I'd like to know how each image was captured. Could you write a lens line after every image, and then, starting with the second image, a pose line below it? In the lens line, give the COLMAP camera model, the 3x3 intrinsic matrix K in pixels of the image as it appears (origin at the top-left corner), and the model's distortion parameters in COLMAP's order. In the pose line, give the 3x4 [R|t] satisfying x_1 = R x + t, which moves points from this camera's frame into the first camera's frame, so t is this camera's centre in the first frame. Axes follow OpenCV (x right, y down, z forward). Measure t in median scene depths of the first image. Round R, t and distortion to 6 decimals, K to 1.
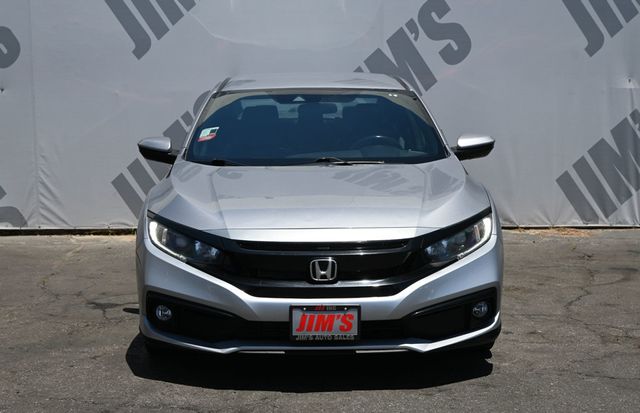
lens RADIAL K [[1082.8, 0, 319.1], [0, 1082.8, 208.7], [0, 0, 1]] dist [0.024892, 0.000000]
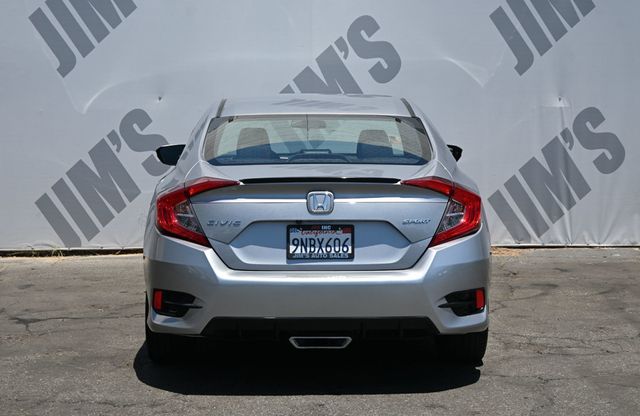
lens RADIAL K [[1225.0, 0, 321.4], [0, 1225.0, 205.8], [0, 0, 1]] dist [0.039253, 0.000000]
pose [[0.999238, -0.002834, 0.038921, 0.023339], [0.003951, 0.999582, -0.028652, 0.011361], [-0.038823, 0.028784, 0.998831, -0.116138]]
